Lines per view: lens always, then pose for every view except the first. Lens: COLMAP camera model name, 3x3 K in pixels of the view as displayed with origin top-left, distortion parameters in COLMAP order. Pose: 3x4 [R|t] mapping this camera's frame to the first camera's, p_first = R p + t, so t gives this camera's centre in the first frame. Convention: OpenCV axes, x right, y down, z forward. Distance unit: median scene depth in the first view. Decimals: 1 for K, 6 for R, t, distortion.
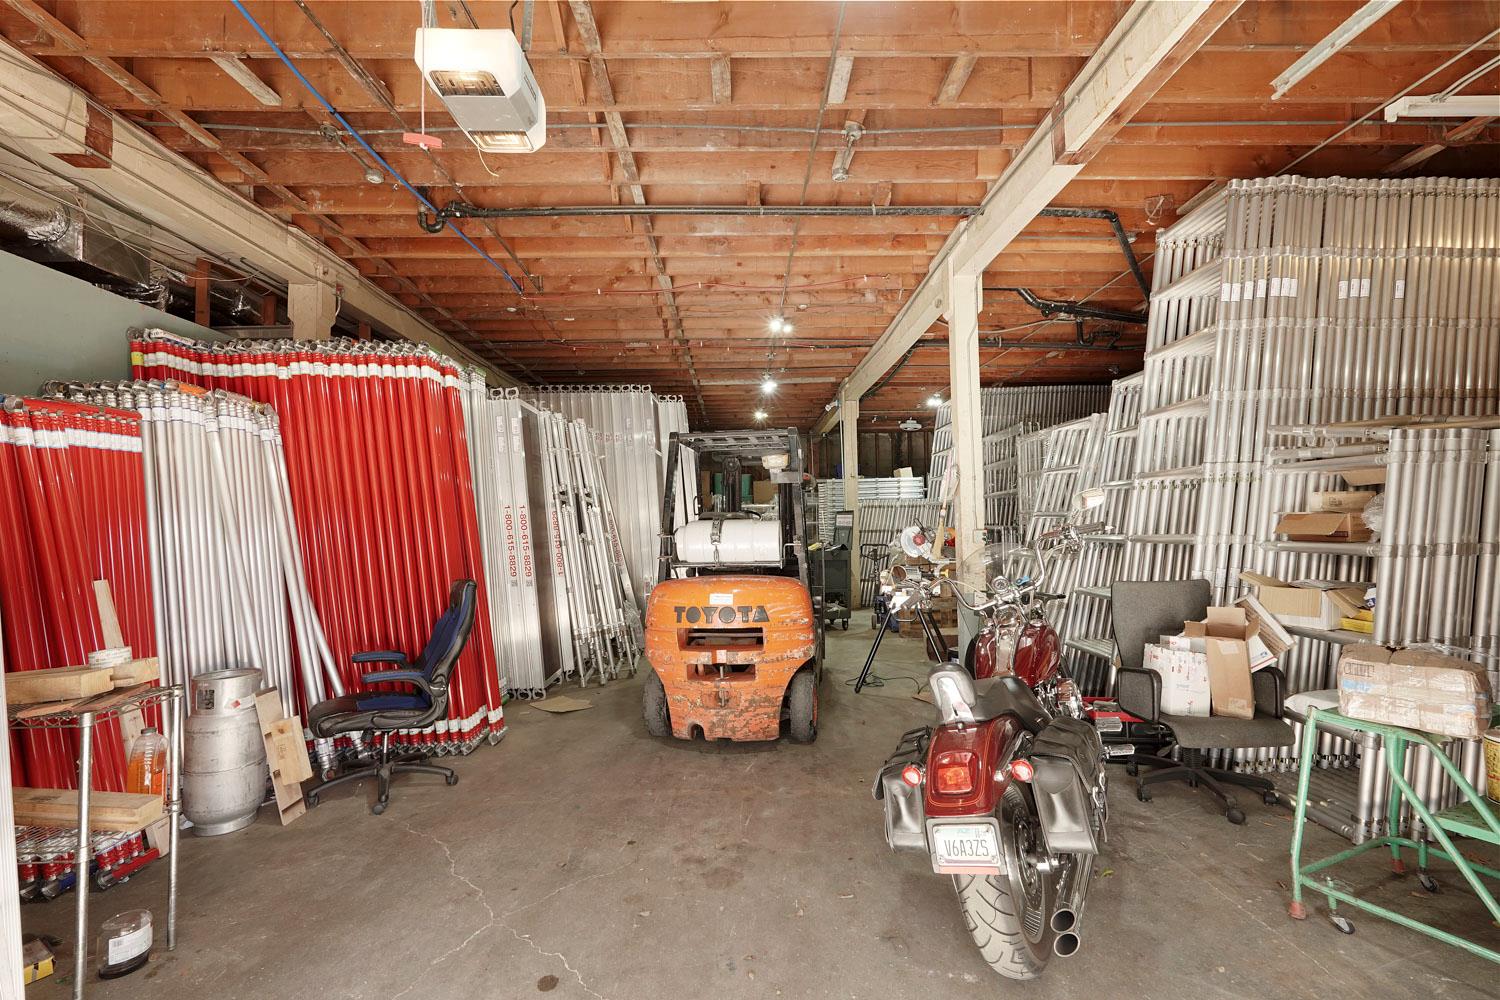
lens RADIAL K [[673.4, 0, 750.0], [0, 673.4, 500.0], [0, 0, 1]] dist [-0.014089, 0.009238]
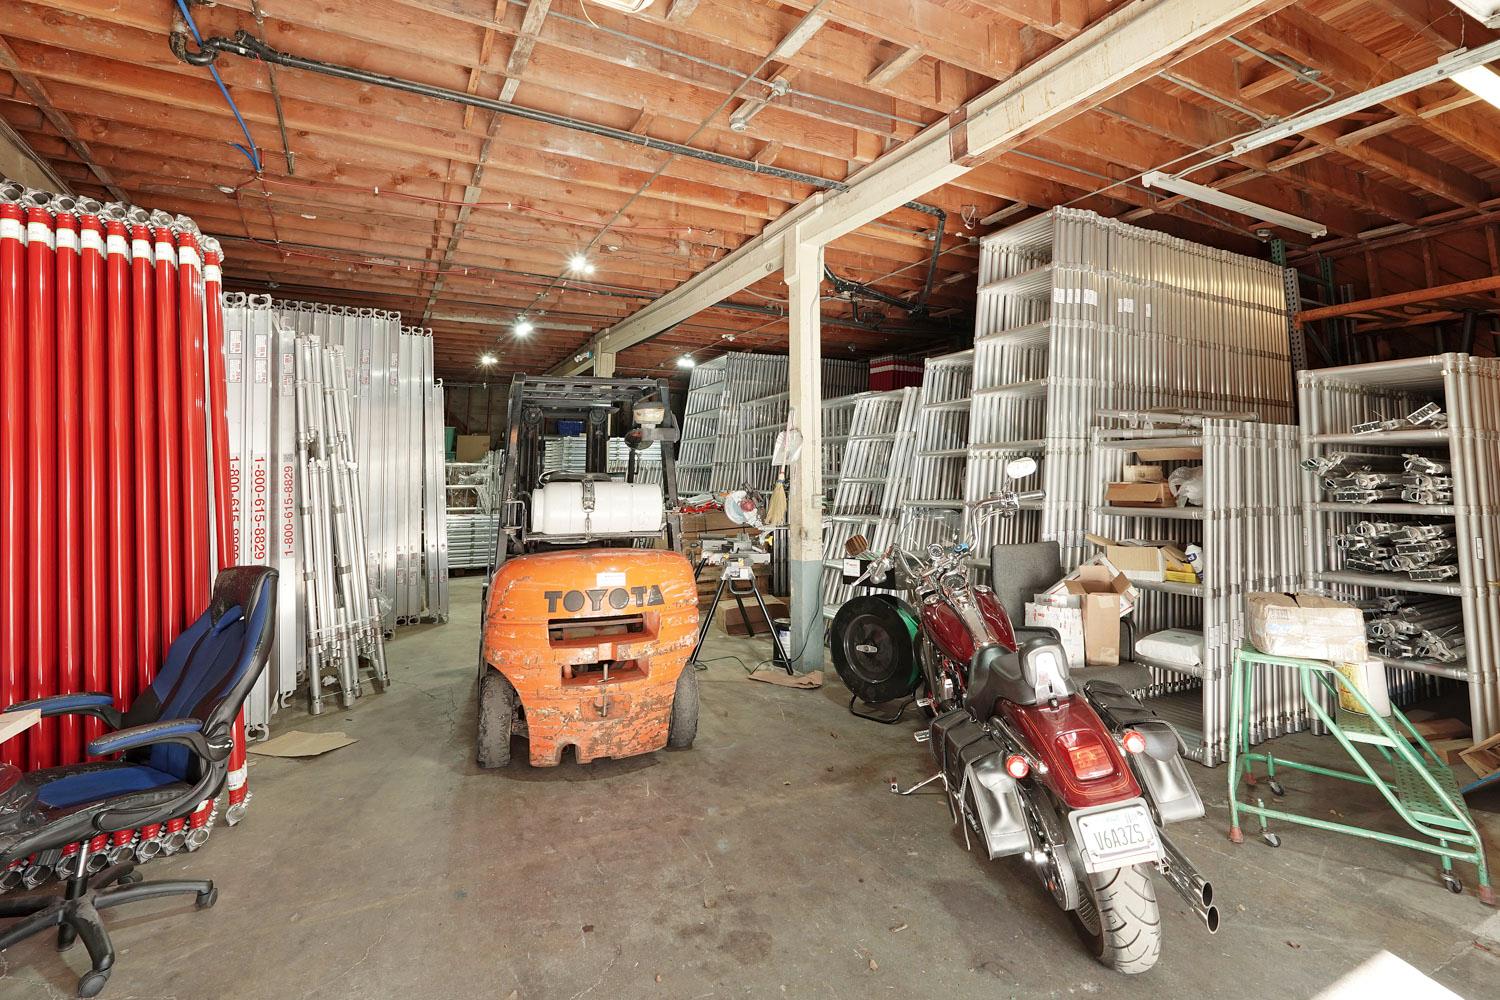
lens RADIAL K [[708.0, 0, 748.5], [0, 708.0, 377.8], [0, 0, 1]] dist [-0.010651, 0.006762]
pose [[0.892505, 0.078053, 0.444233, -0.292636], [-0.025315, 0.992029, -0.123441, 0.004741], [-0.450327, 0.098925, 0.887367, 0.128304]]
